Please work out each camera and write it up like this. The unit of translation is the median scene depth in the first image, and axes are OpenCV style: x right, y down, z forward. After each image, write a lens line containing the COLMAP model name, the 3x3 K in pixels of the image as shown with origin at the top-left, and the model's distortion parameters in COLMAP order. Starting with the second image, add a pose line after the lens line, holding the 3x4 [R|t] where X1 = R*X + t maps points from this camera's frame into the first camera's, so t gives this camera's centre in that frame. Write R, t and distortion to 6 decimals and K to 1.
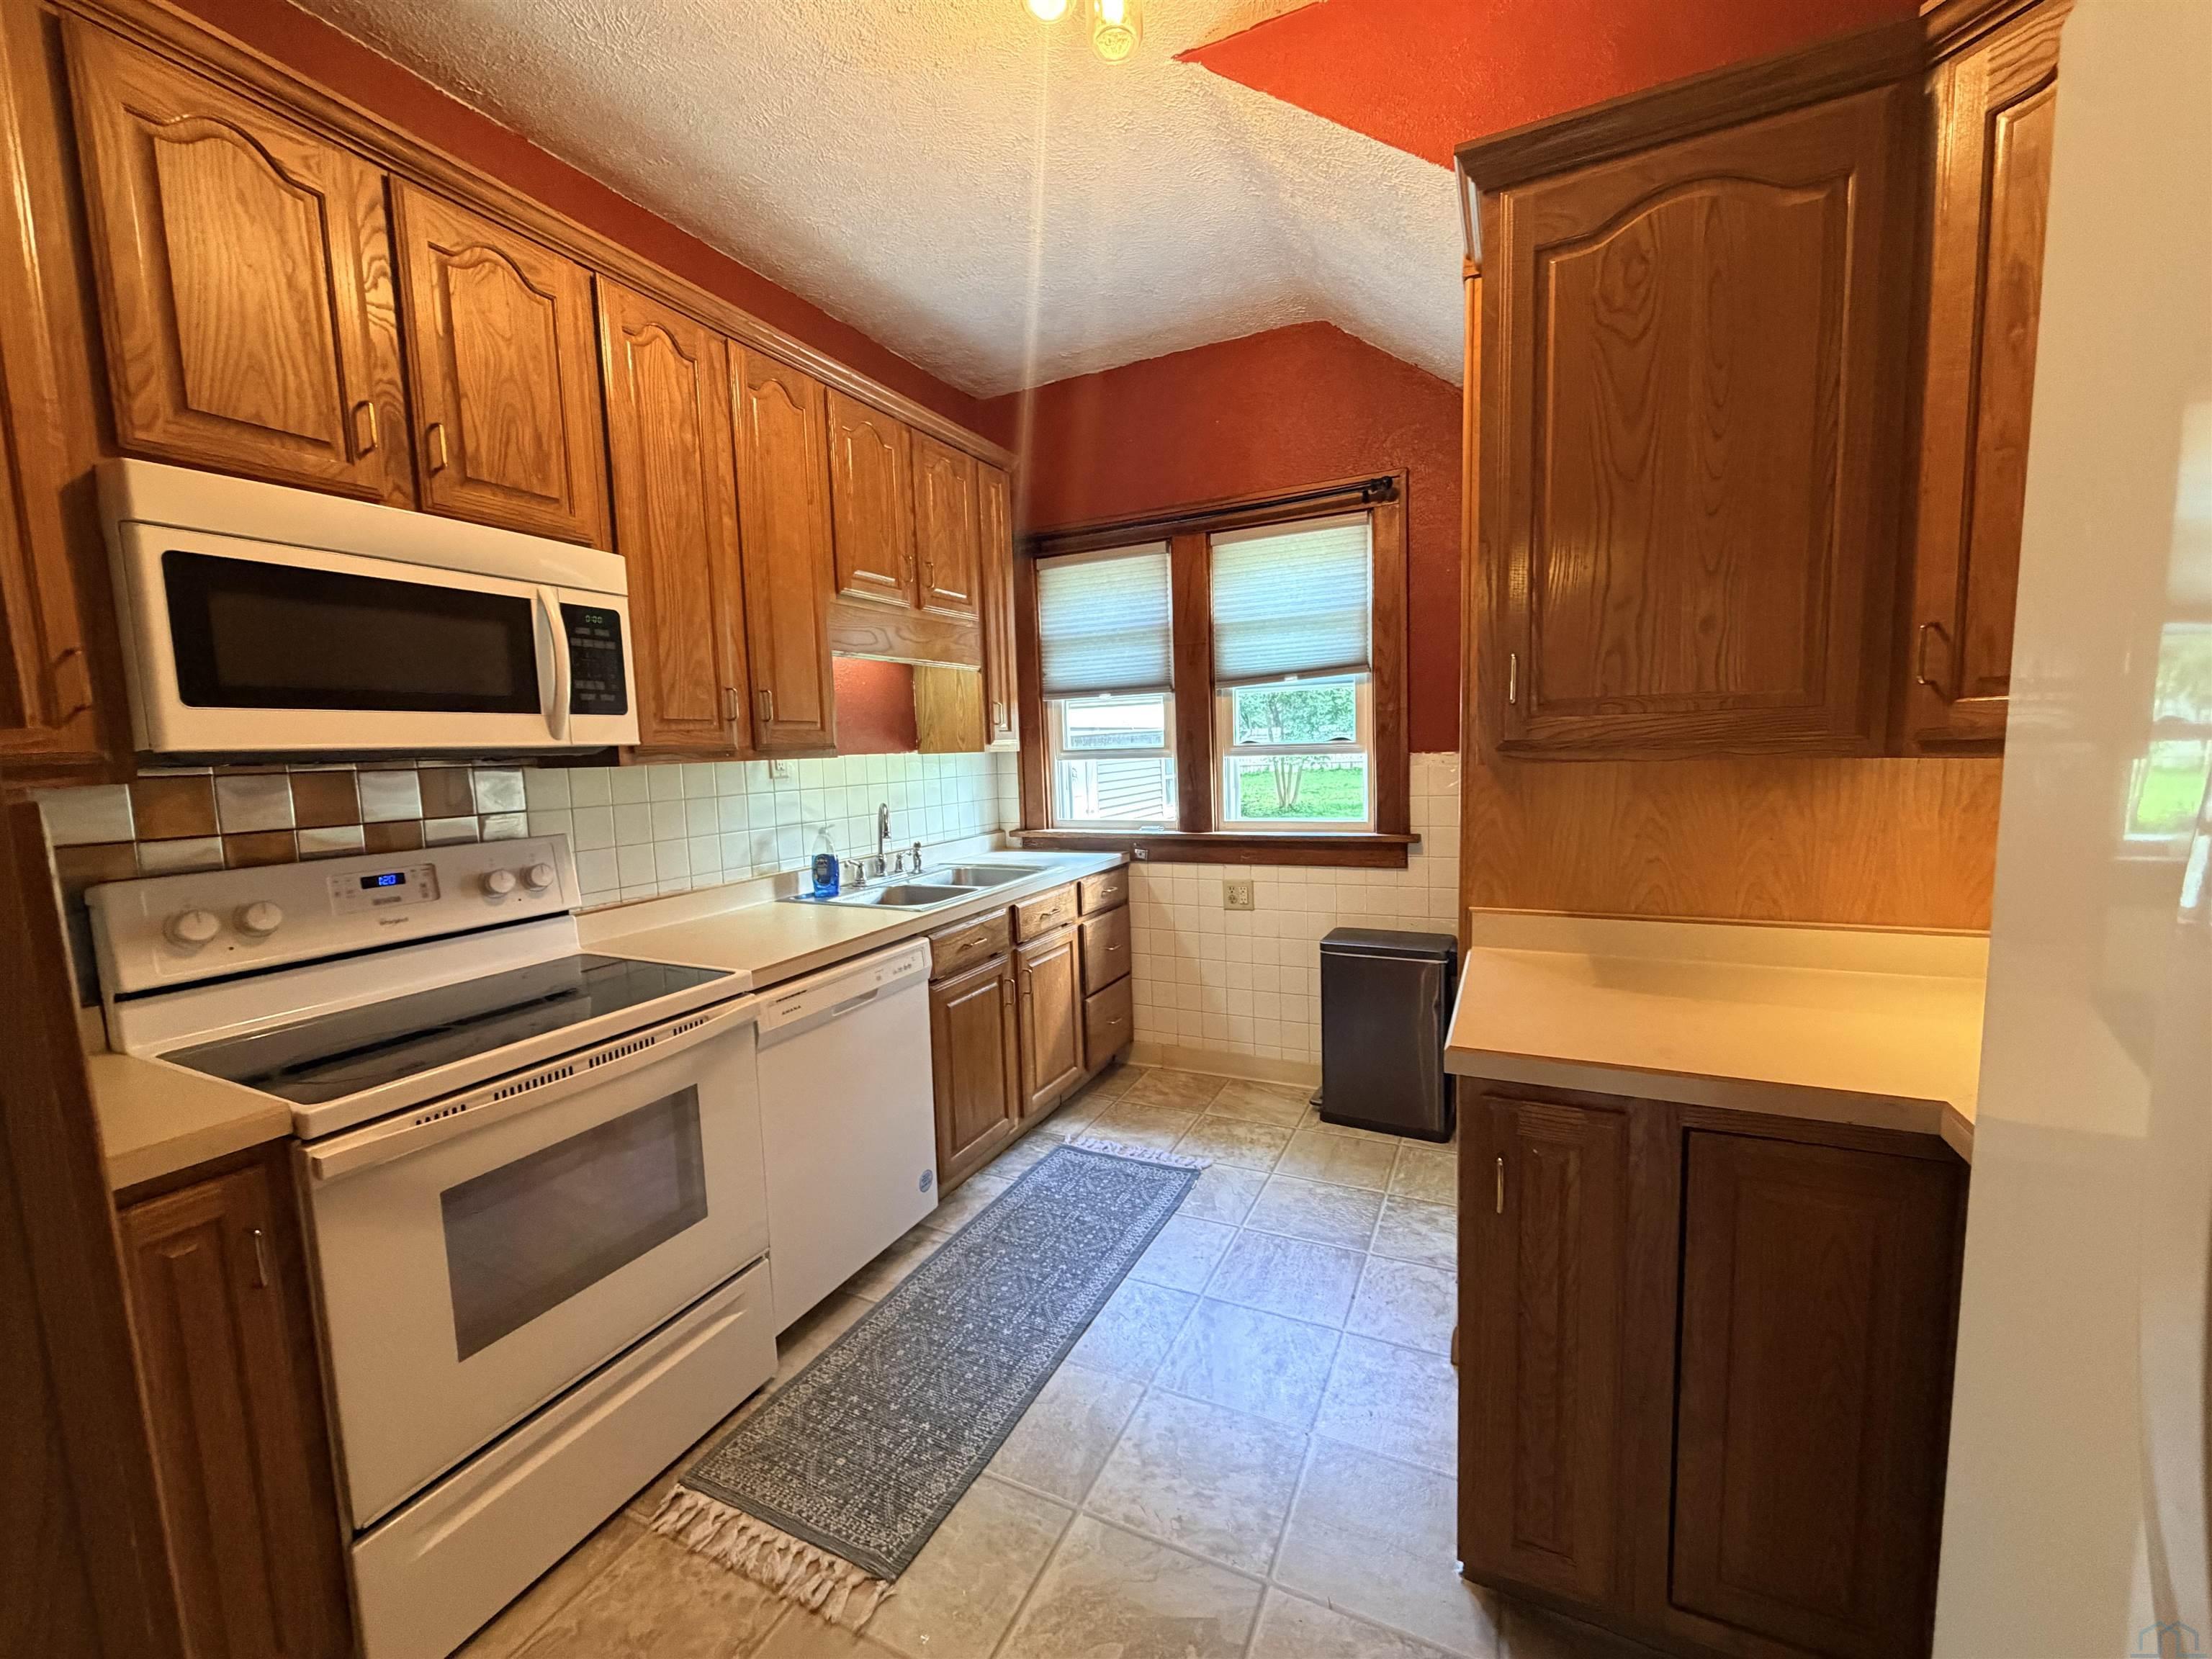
lens RADIAL K [[887.8, 0, 1105.3], [0, 887.8, 831.0], [0, 0, 1]] dist [-0.002208, 0.000497]
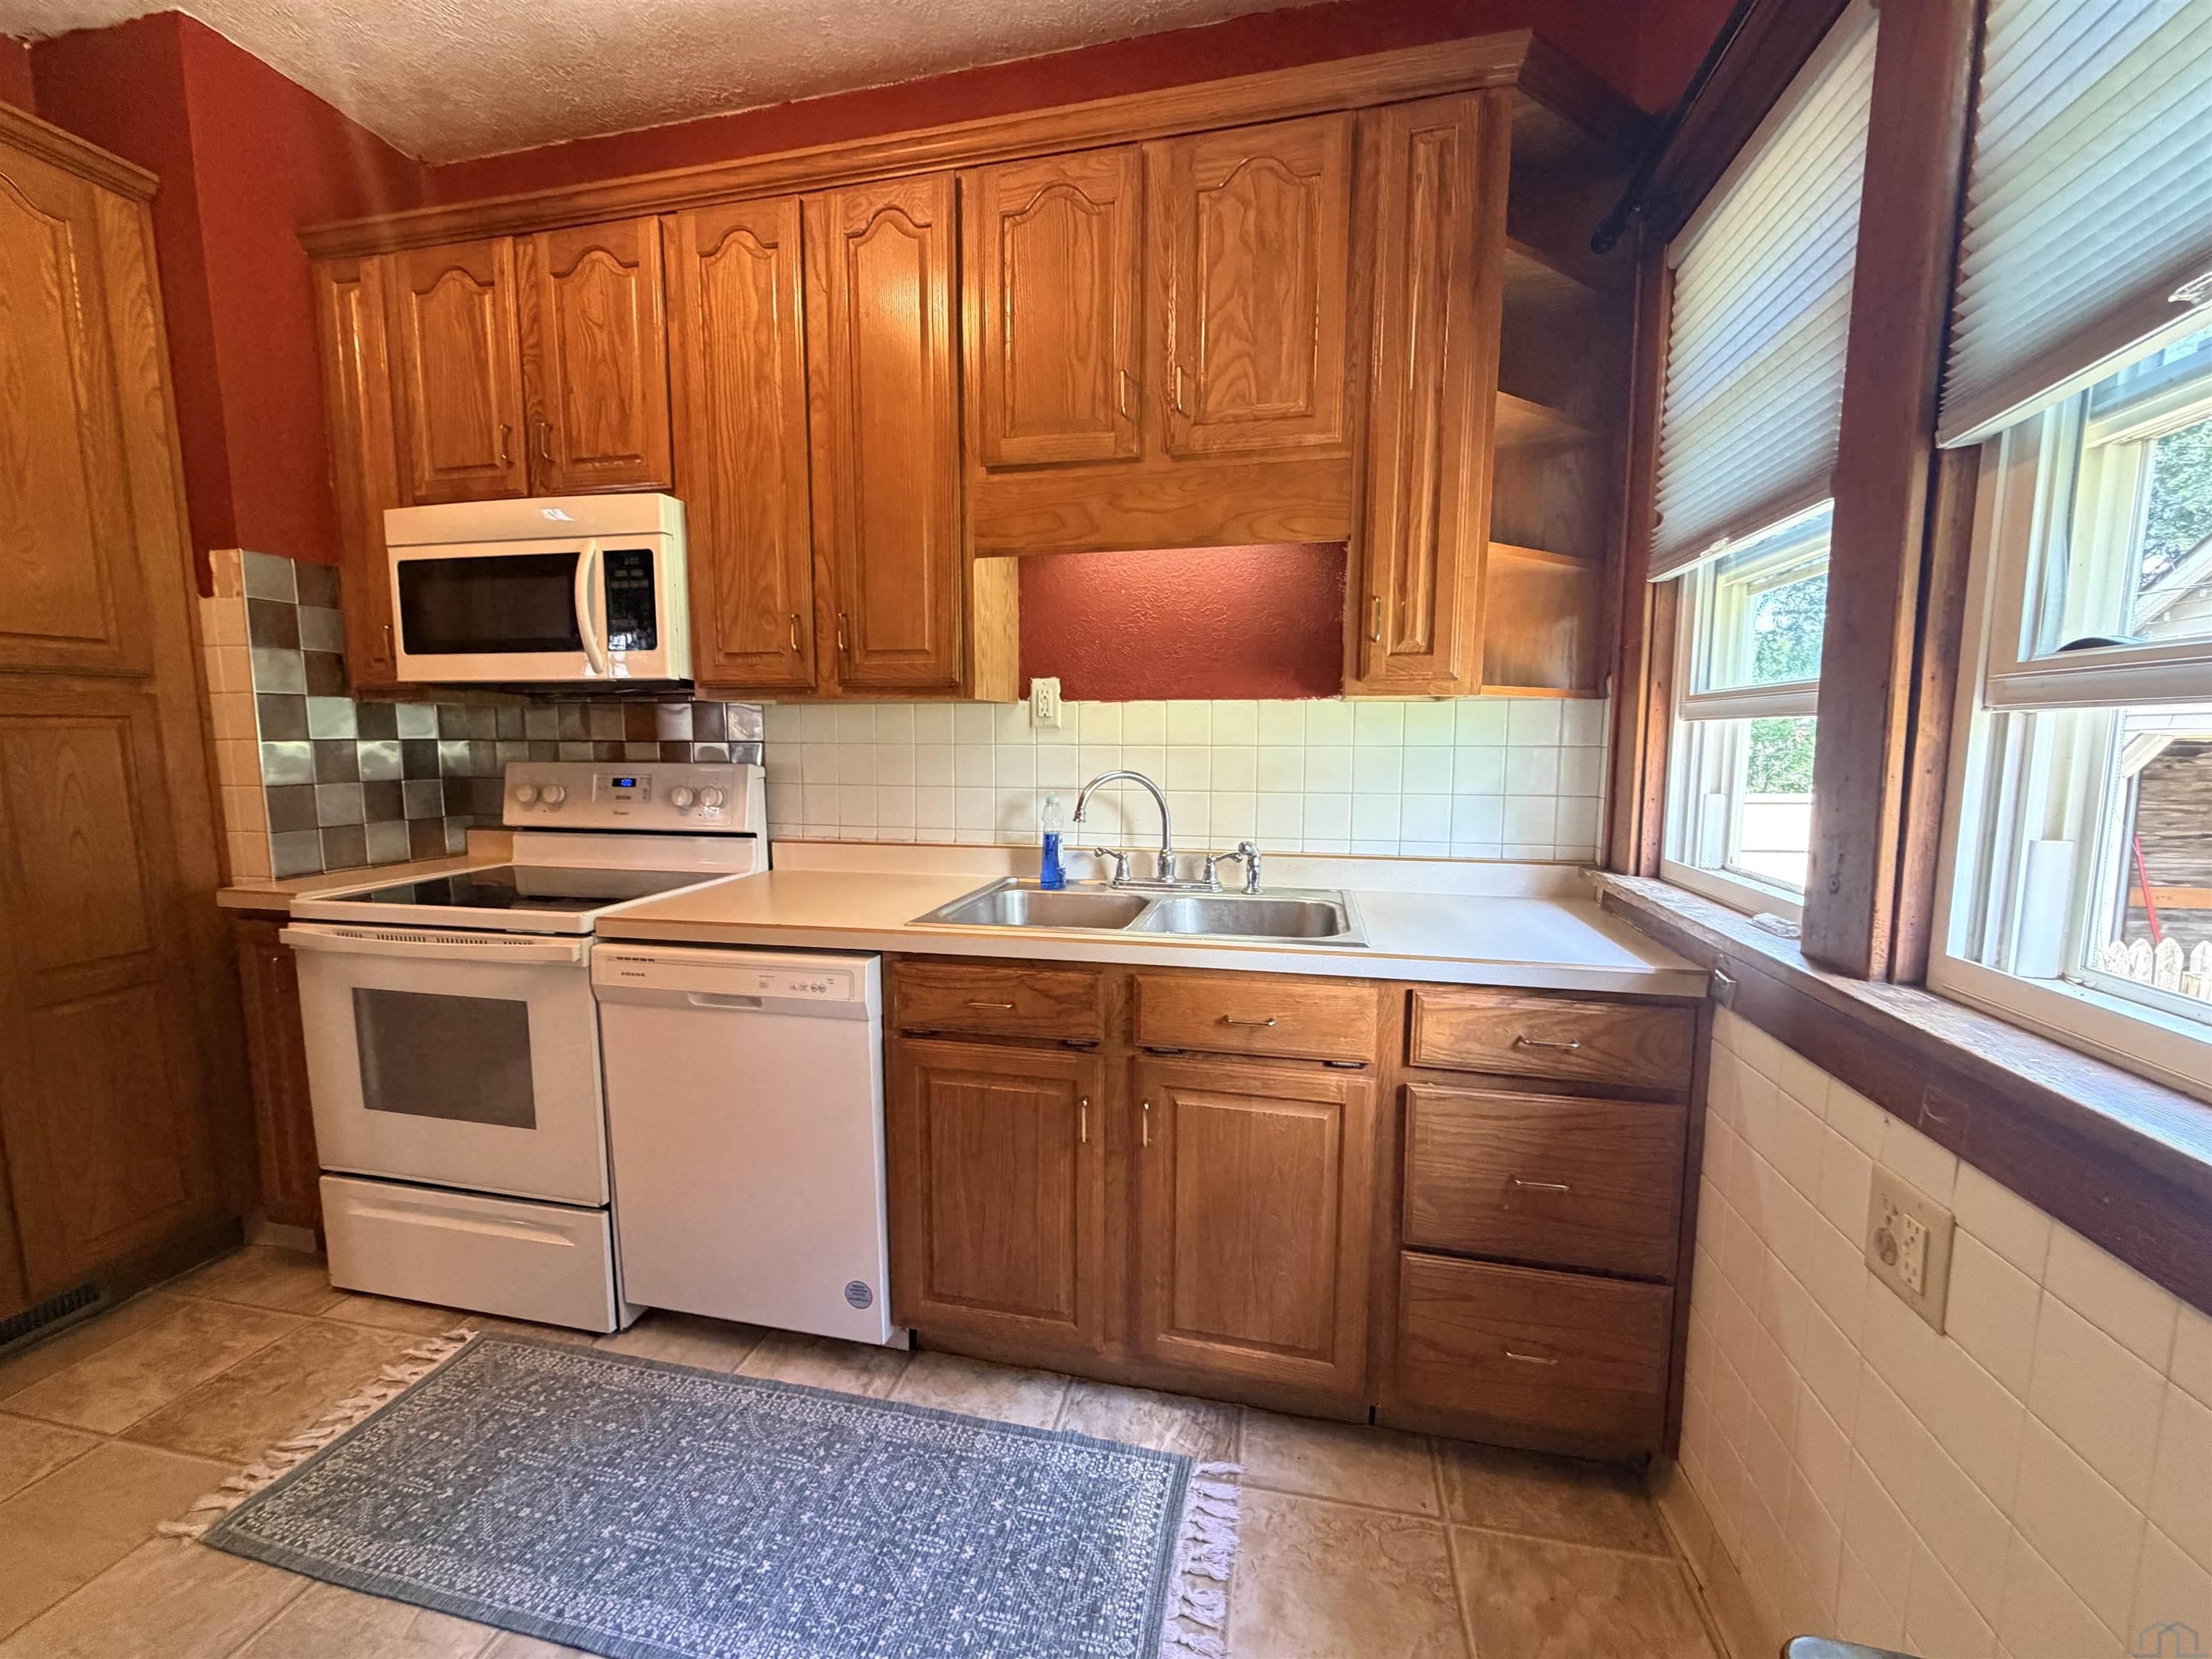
lens RADIAL K [[887.8, 0, 1104.9], [0, 887.8, 832.0], [0, 0, 1]] dist [-0.002208, 0.000497]
pose [[0.221535, 0.139454, -0.965129, 0.566470], [-0.106113, 0.987292, 0.118299, -0.090976], [0.969362, 0.076206, 0.233518, 1.186939]]
